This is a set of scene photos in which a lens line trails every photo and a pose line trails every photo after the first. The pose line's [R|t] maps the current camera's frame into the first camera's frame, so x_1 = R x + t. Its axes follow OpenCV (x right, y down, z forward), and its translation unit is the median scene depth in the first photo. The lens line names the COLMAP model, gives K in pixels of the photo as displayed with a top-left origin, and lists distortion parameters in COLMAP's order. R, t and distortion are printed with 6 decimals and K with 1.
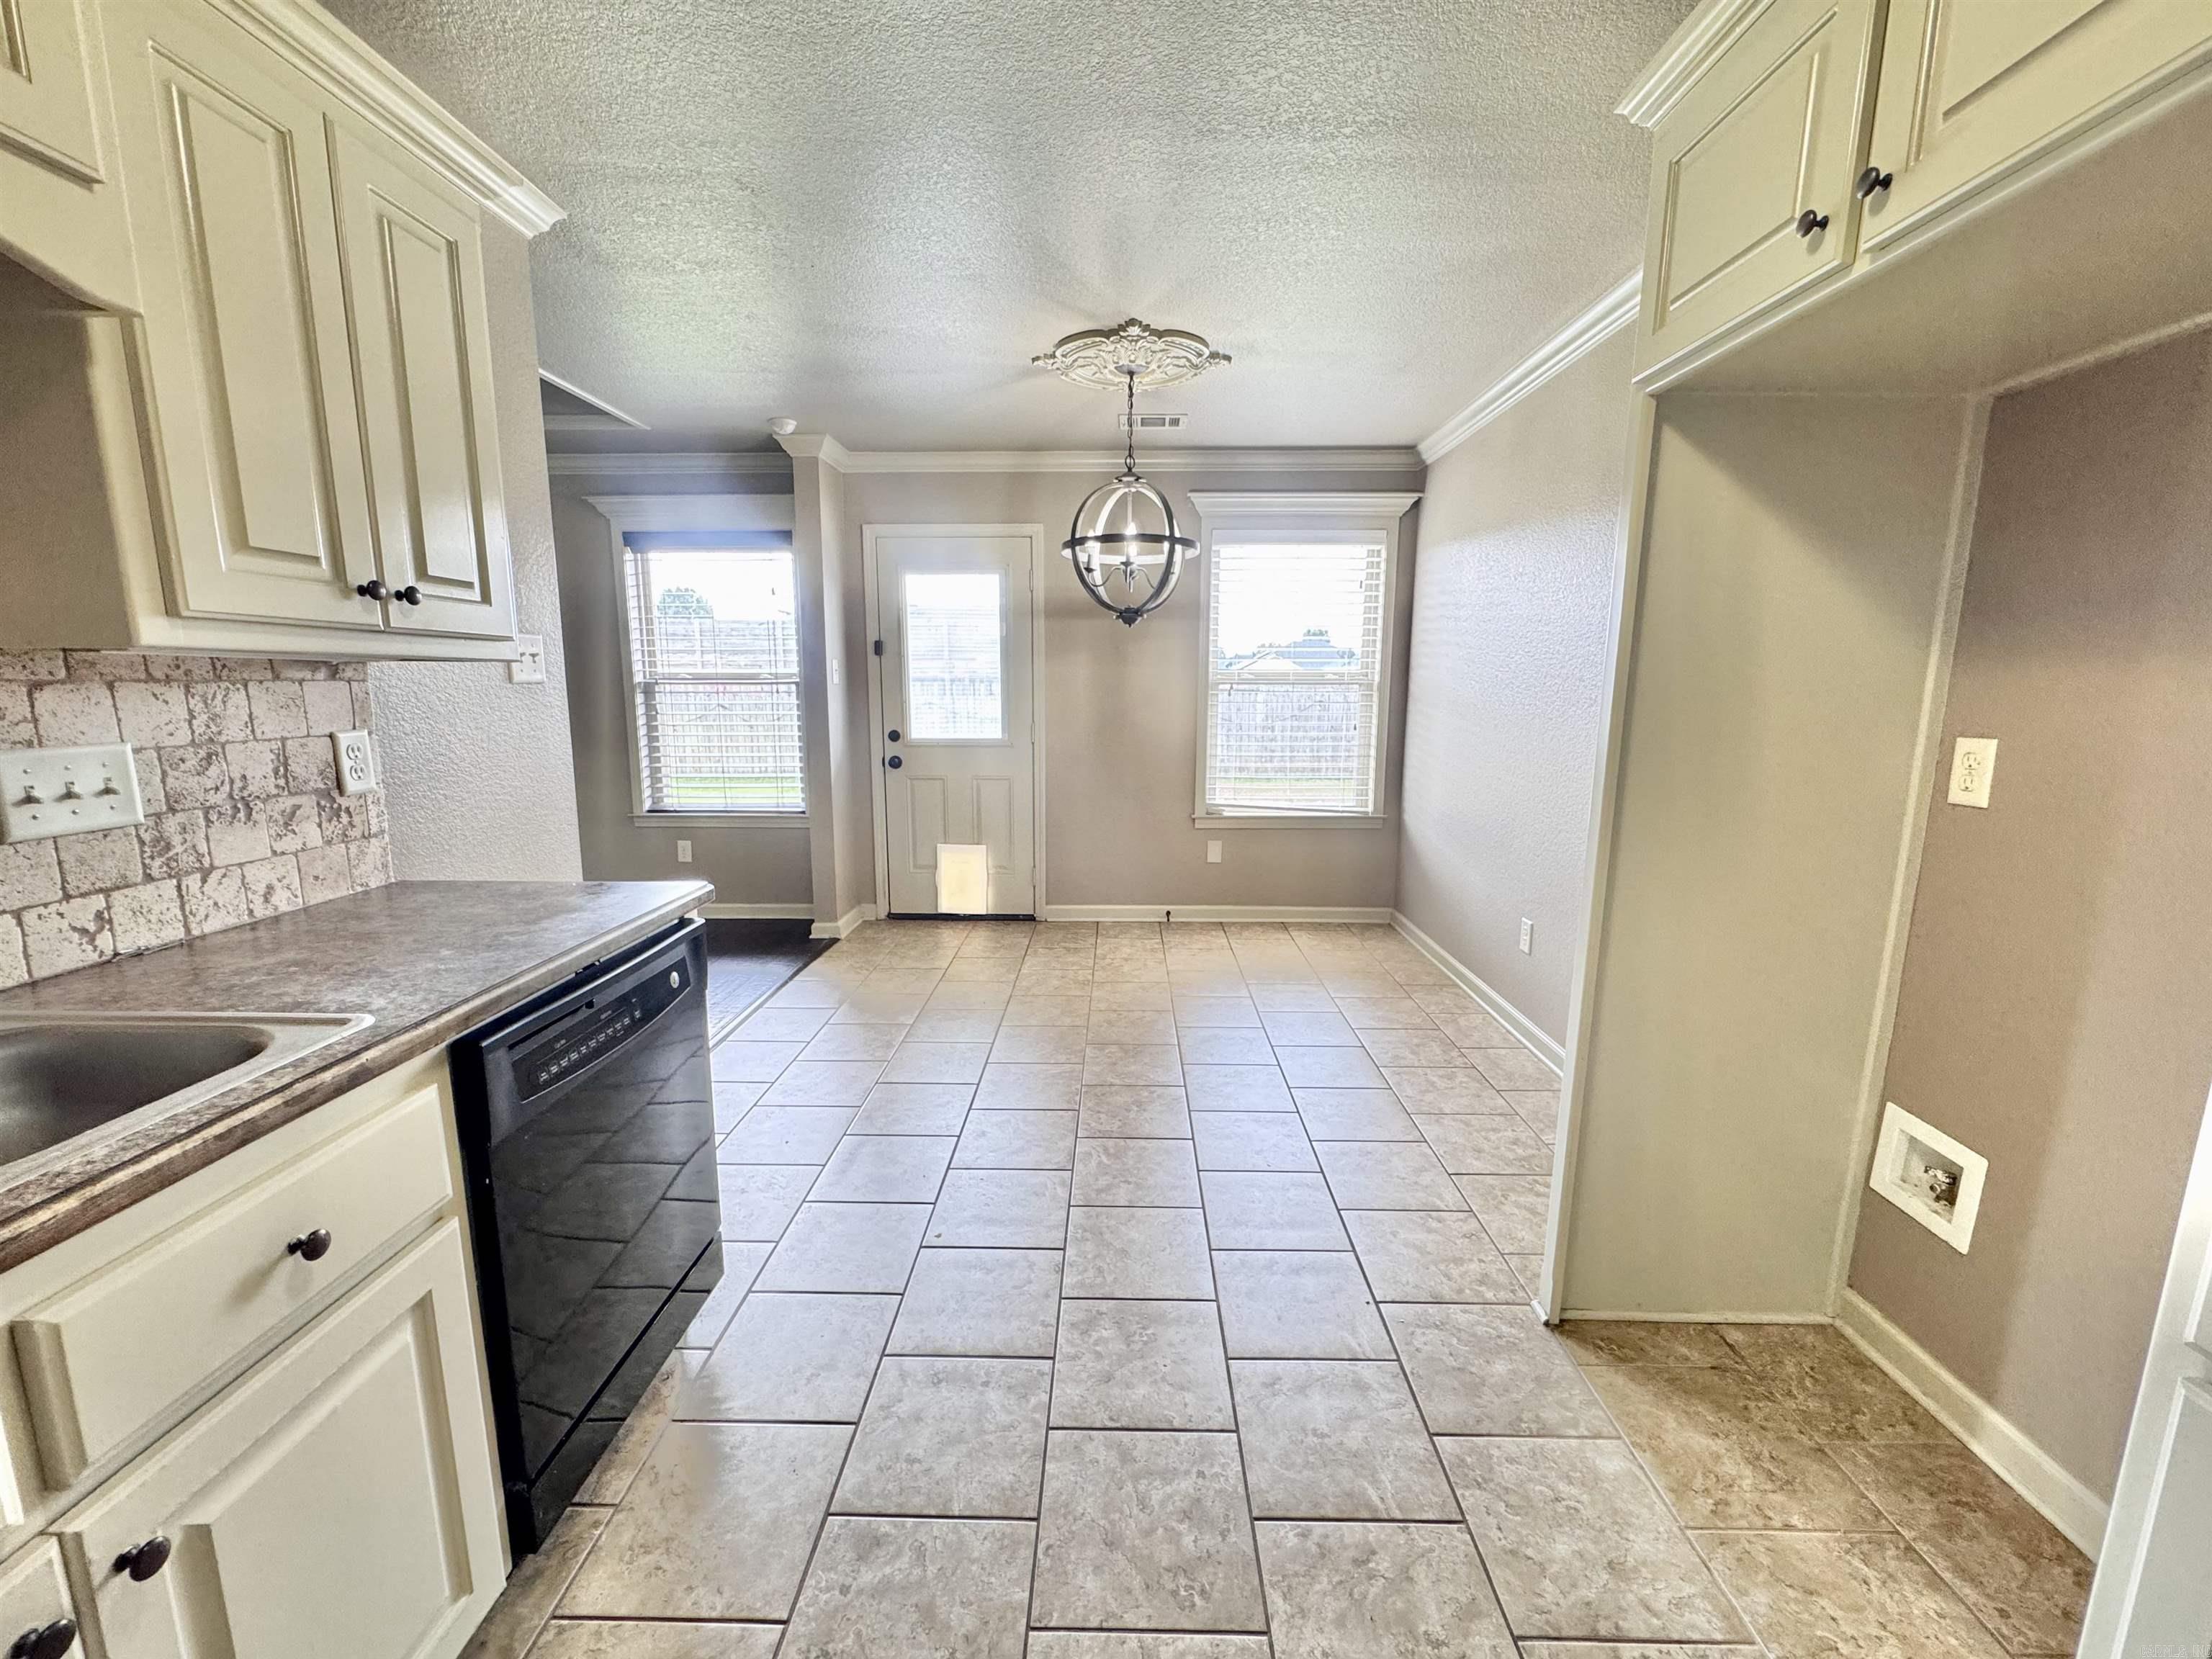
lens RADIAL K [[882.7, 0, 1106.1], [0, 882.7, 829.8], [0, 0, 1]] dist [-0.004288, 0.000396]
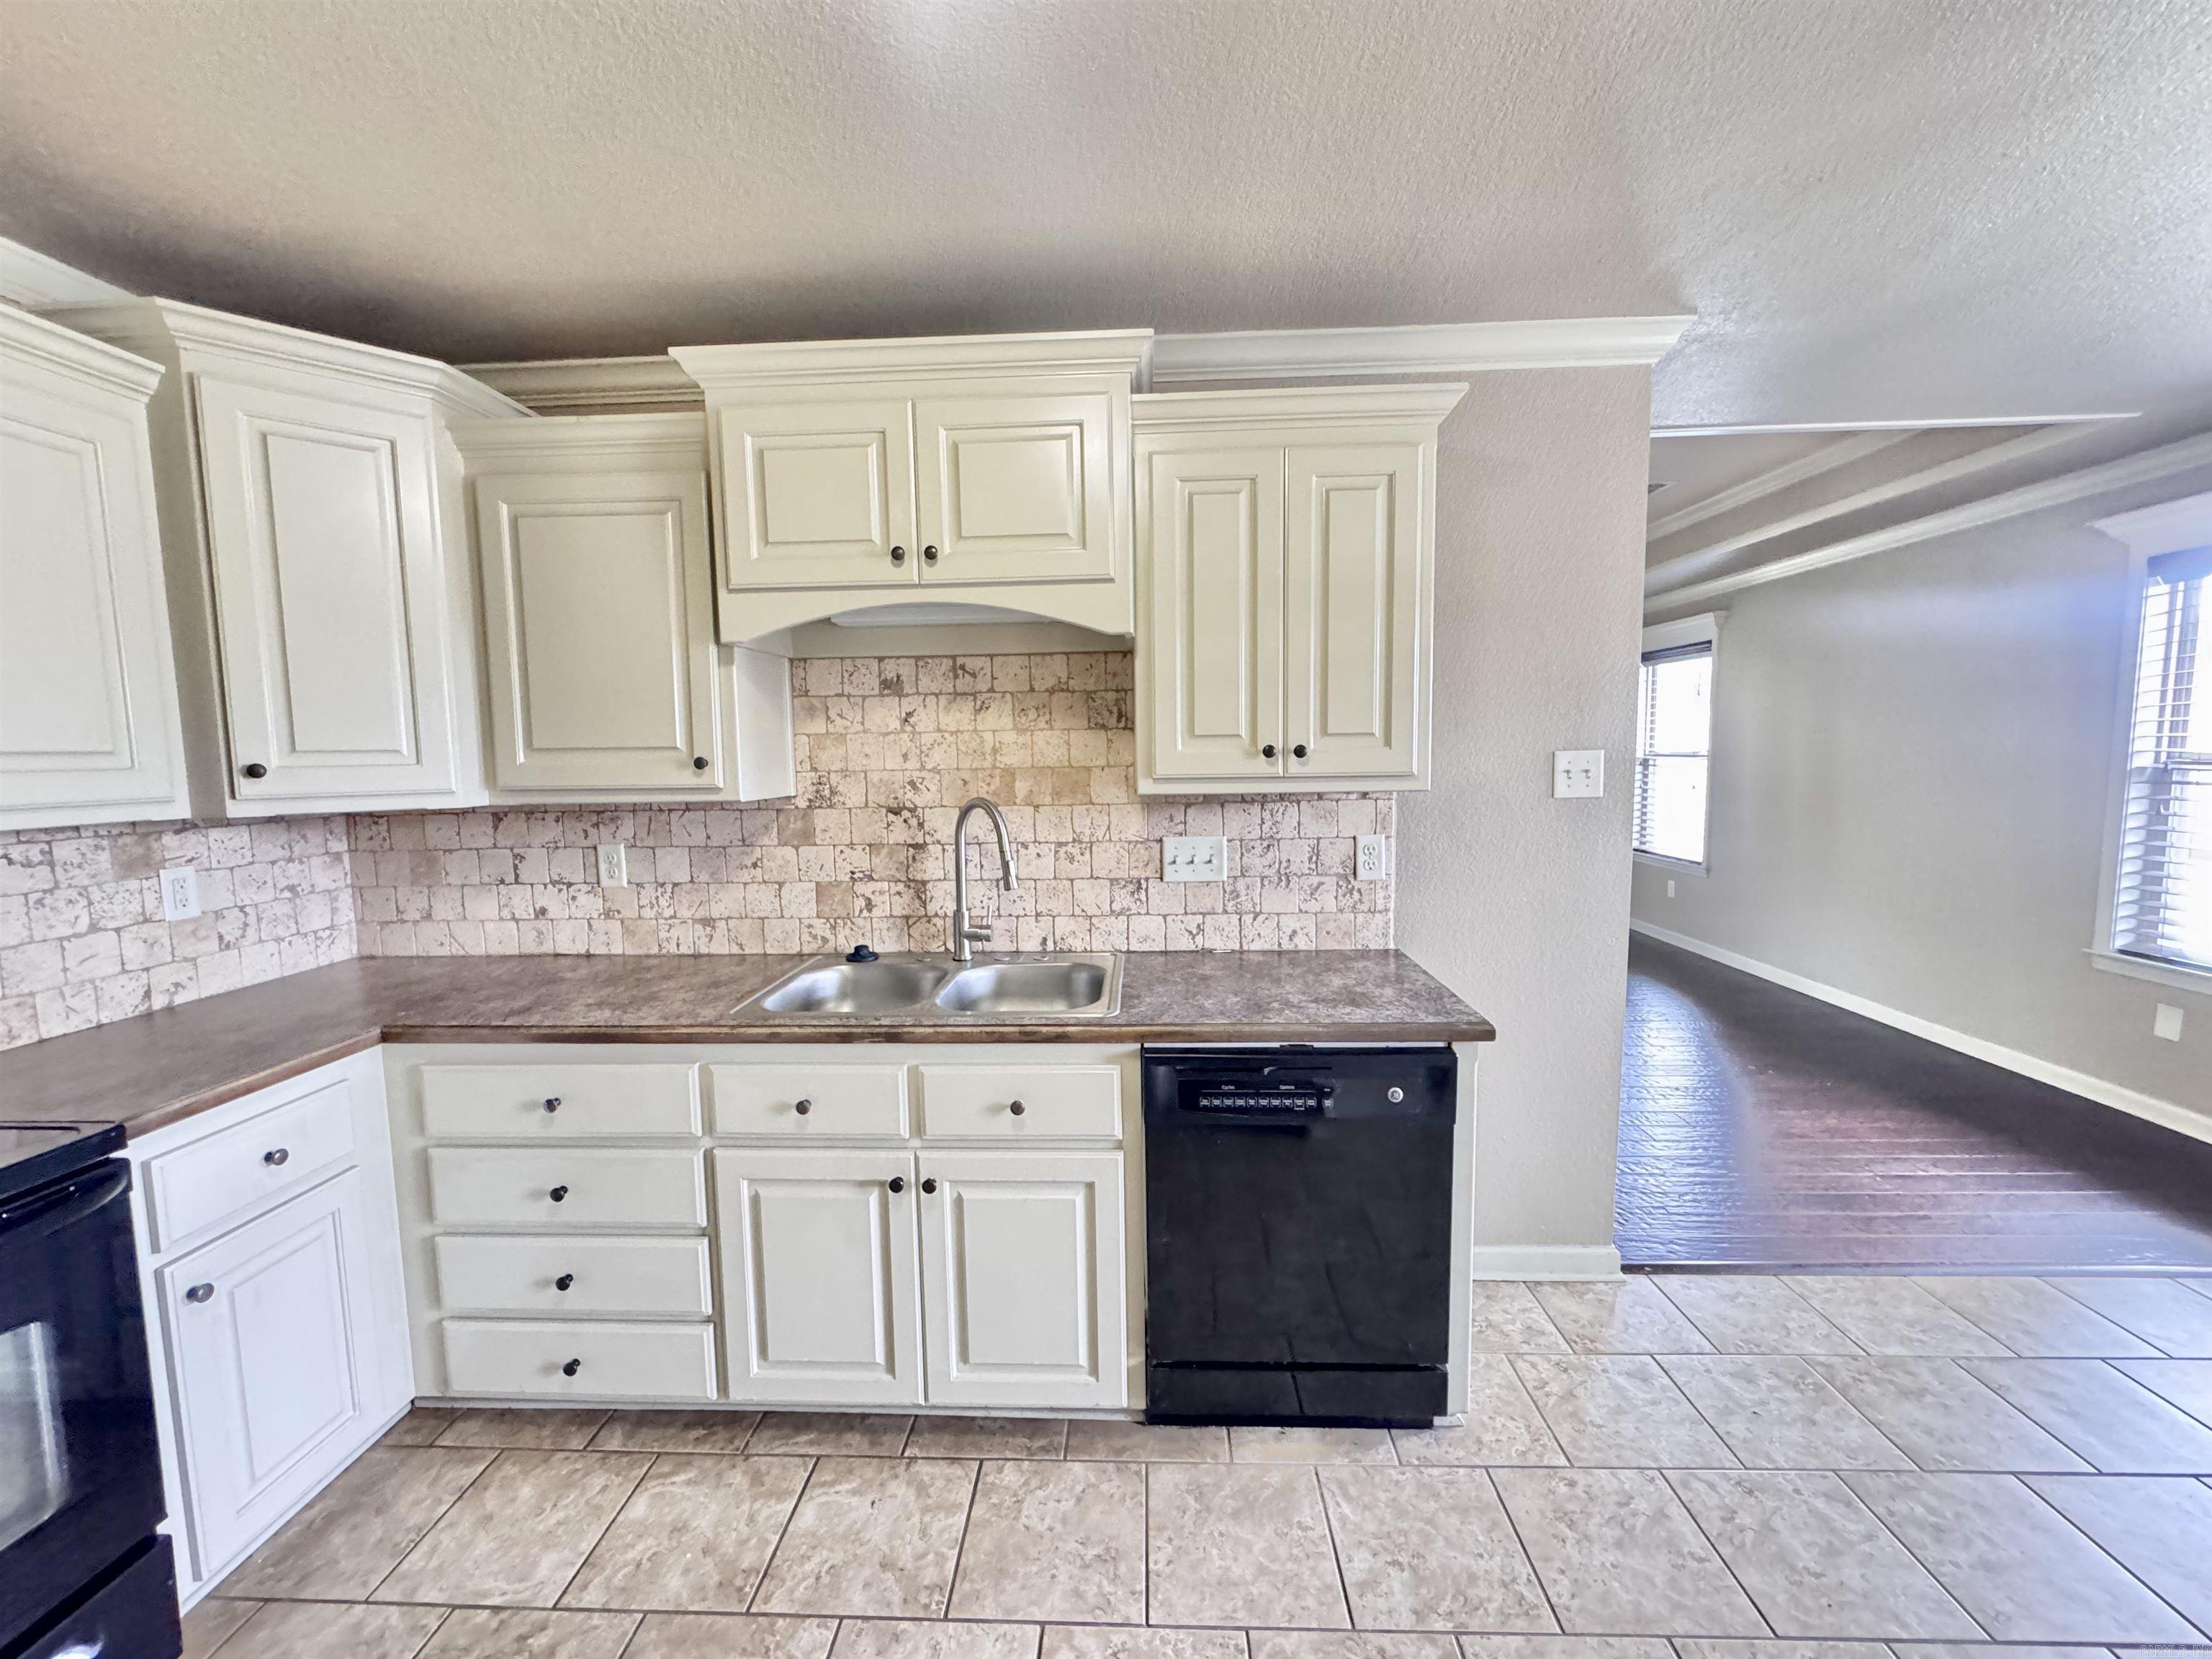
lens RADIAL K [[882.7, 0, 1102.9], [0, 882.7, 830.6], [0, 0, 1]] dist [-0.004288, 0.000396]
pose [[-0.025666, 0.090715, -0.995546, 0.214065], [-0.144108, 0.985137, 0.093481, -0.074858], [0.989229, 0.145866, -0.012212, 0.237186]]
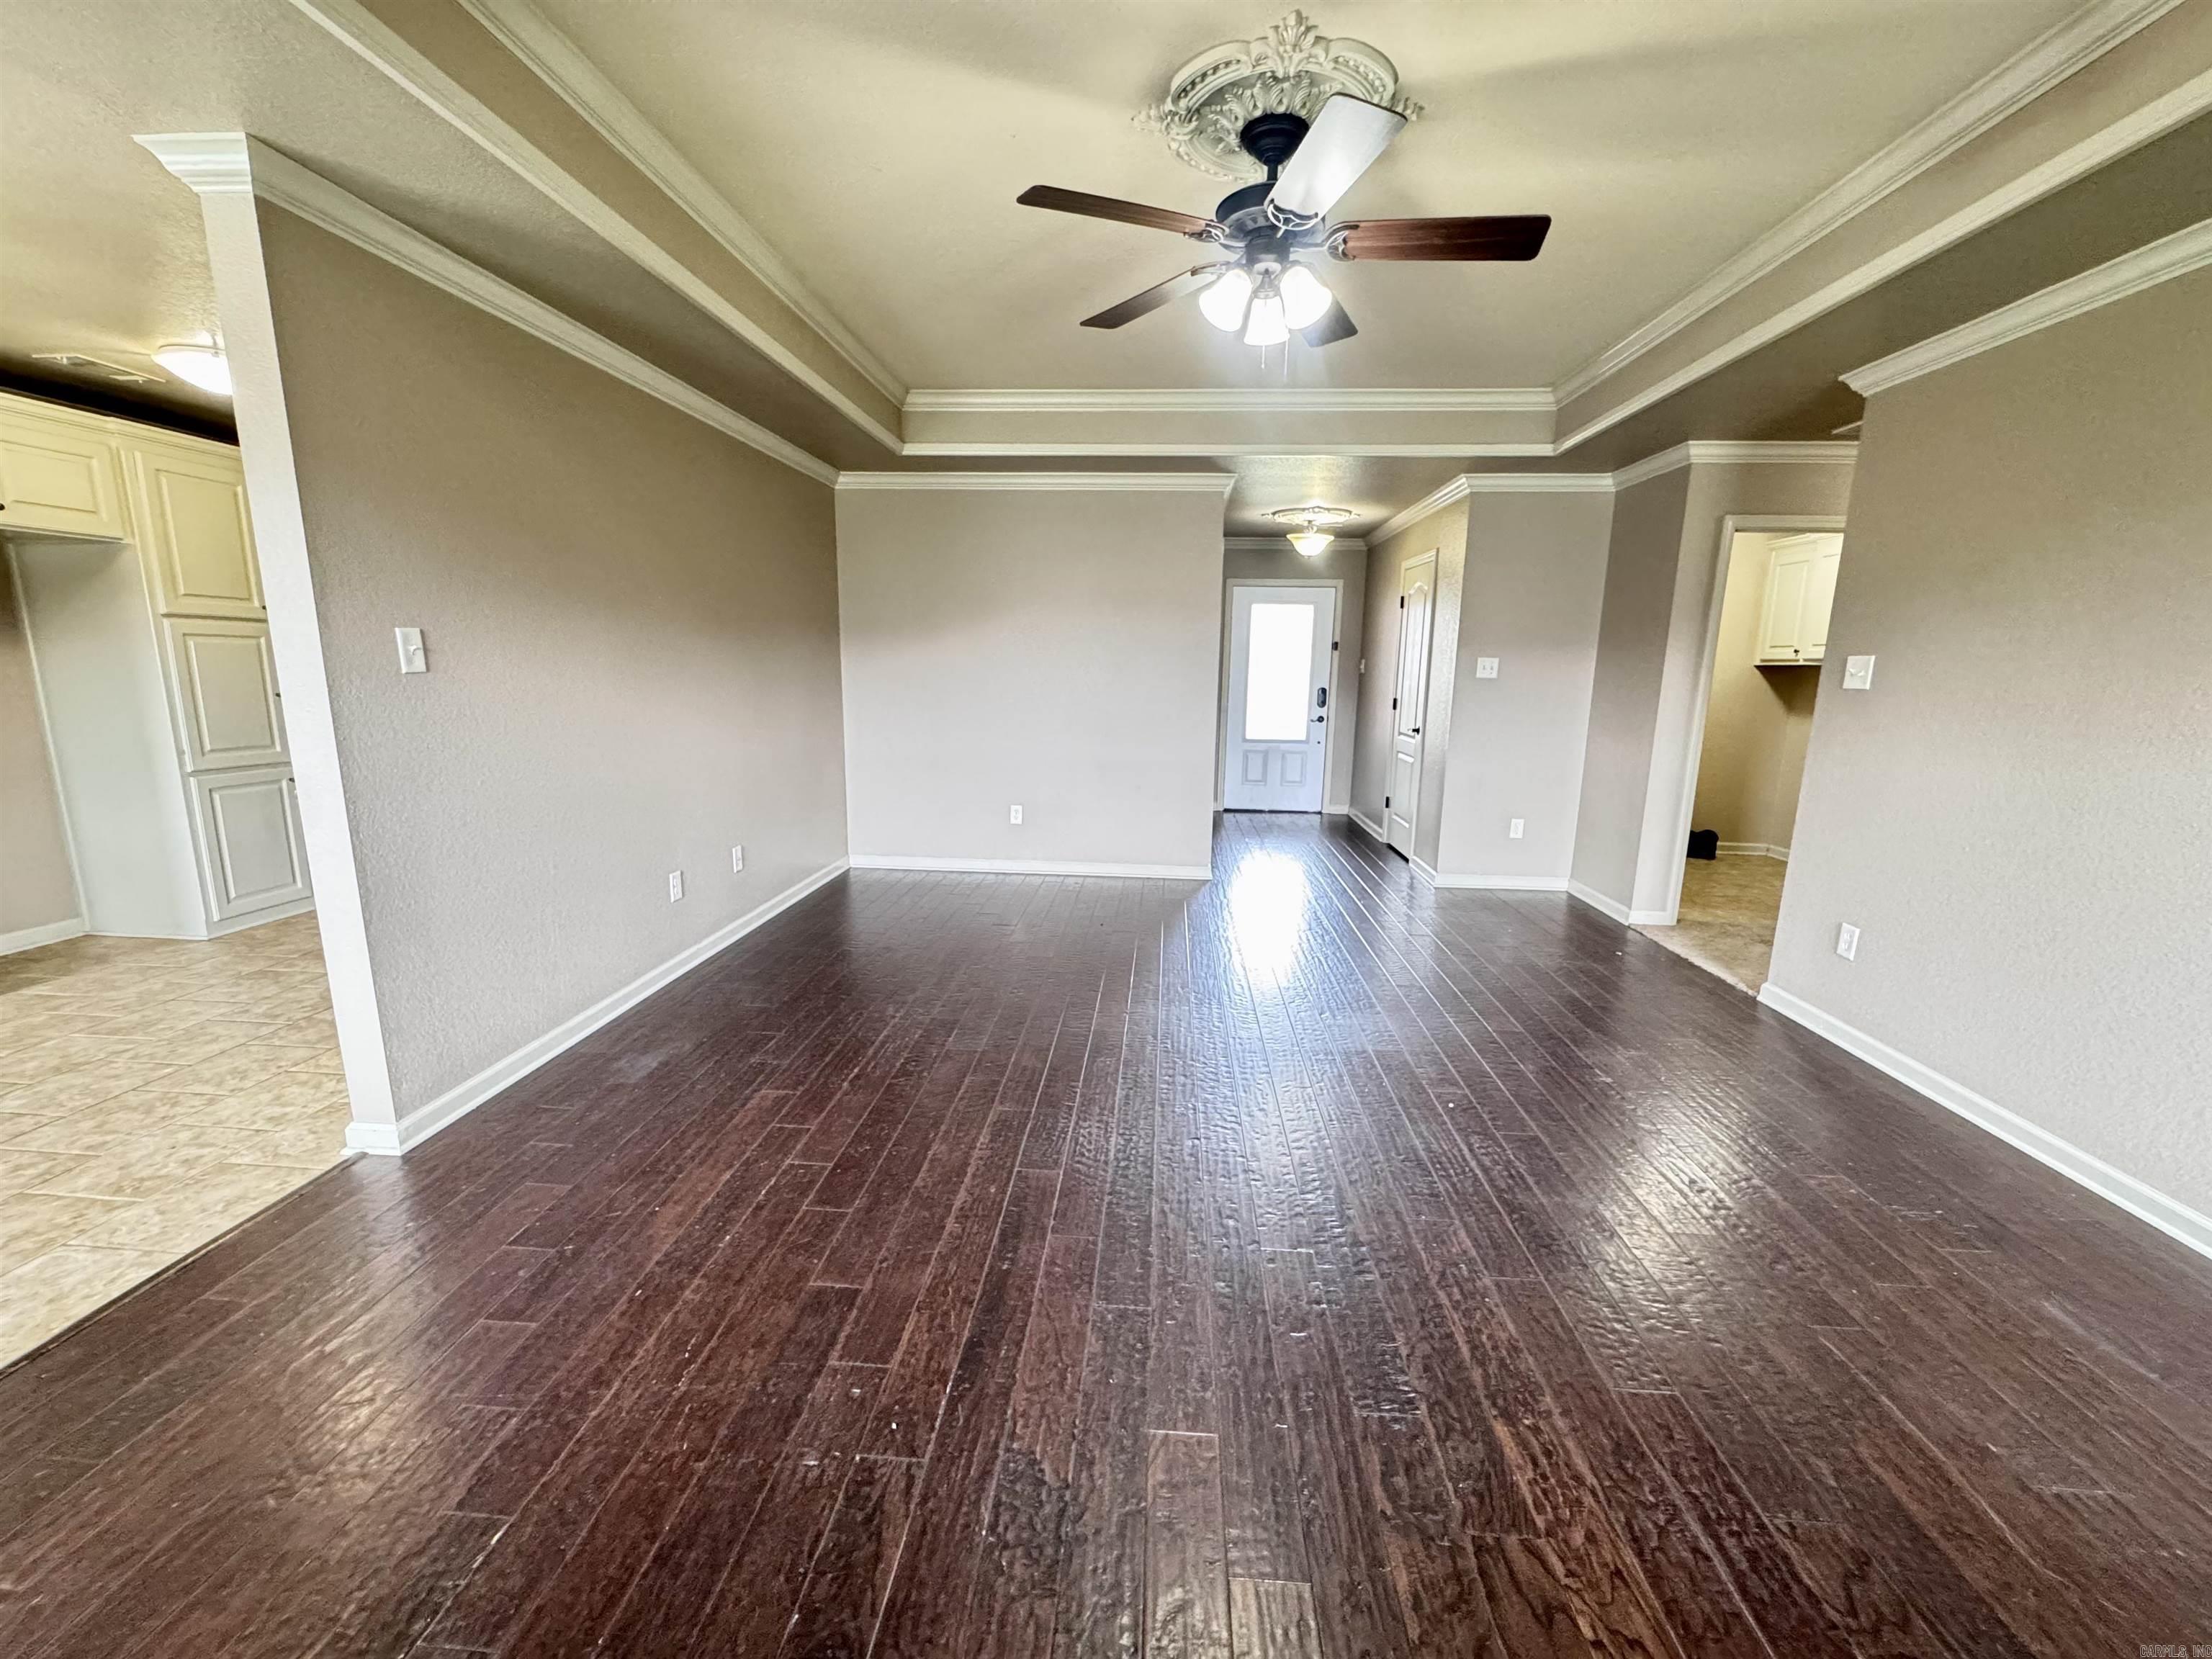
lens RADIAL K [[882.7, 0, 1108.4], [0, 882.7, 830.7], [0, 0, 1]] dist [-0.004288, 0.000396]
pose [[-0.998286, -0.030609, 0.049873, -0.864990], [-0.011496, 0.938261, 0.345736, -0.190789], [-0.057376, 0.344570, -0.937005, 1.049894]]
